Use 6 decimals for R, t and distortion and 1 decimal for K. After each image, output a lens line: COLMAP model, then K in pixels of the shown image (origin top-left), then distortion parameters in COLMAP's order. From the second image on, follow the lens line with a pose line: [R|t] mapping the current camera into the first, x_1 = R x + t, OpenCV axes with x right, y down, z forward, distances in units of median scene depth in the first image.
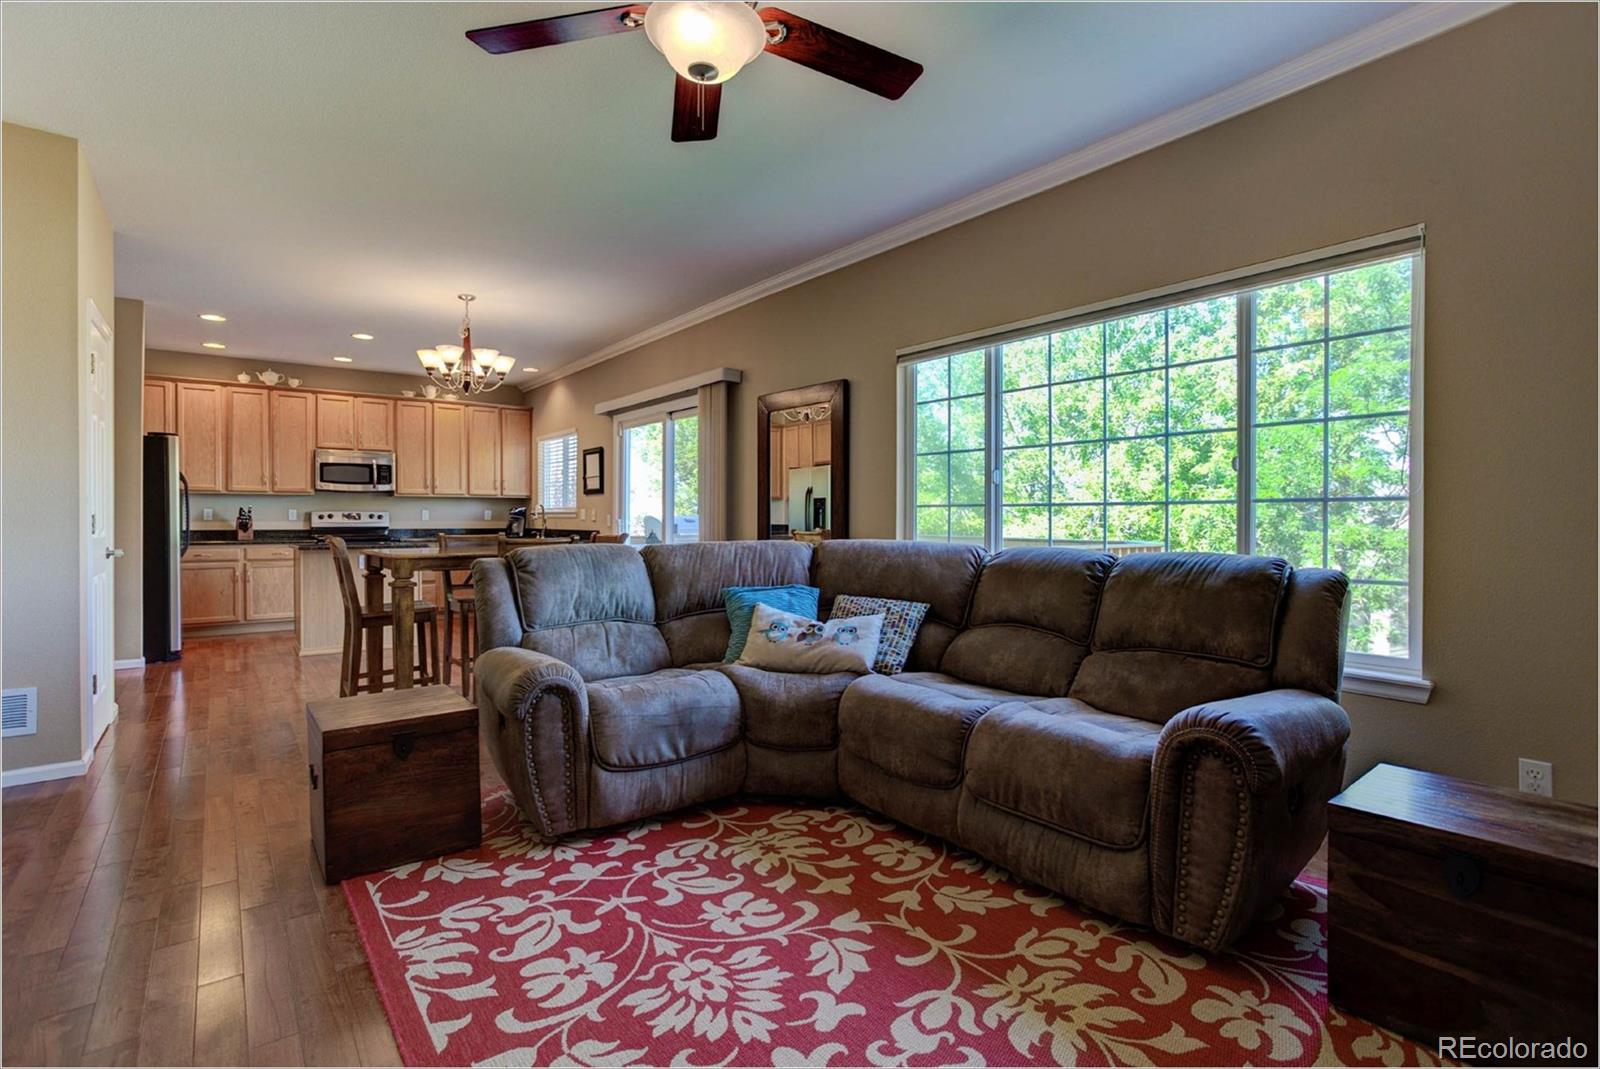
lens RADIAL K [[778.3, 0, 803.9], [0, 778.3, 528.3], [0, 0, 1]] dist [-0.034273, 0.021657]
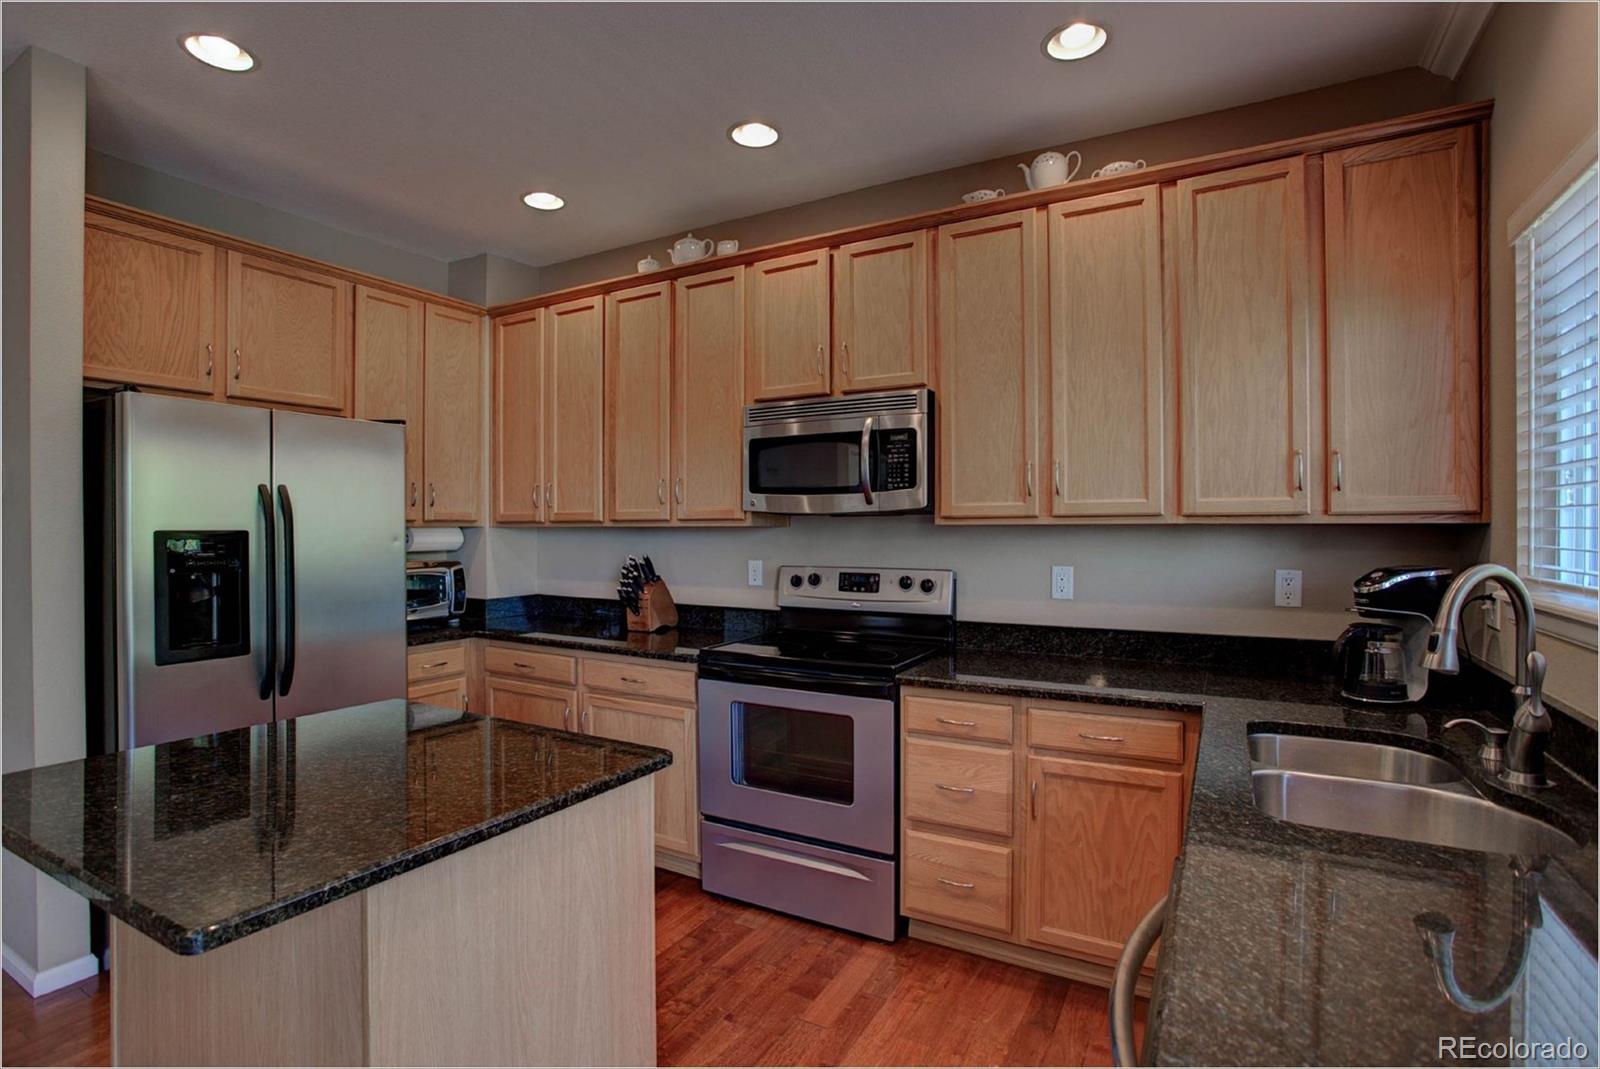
lens RADIAL K [[778.3, 0, 806.8], [0, 778.3, 530.2], [0, 0, 1]] dist [-0.034273, 0.021657]
pose [[0.402762, -0.001636, -0.915303, -0.253780], [-0.011772, 0.999906, -0.006968, -0.036473], [0.915229, 0.013581, 0.402705, 0.814646]]
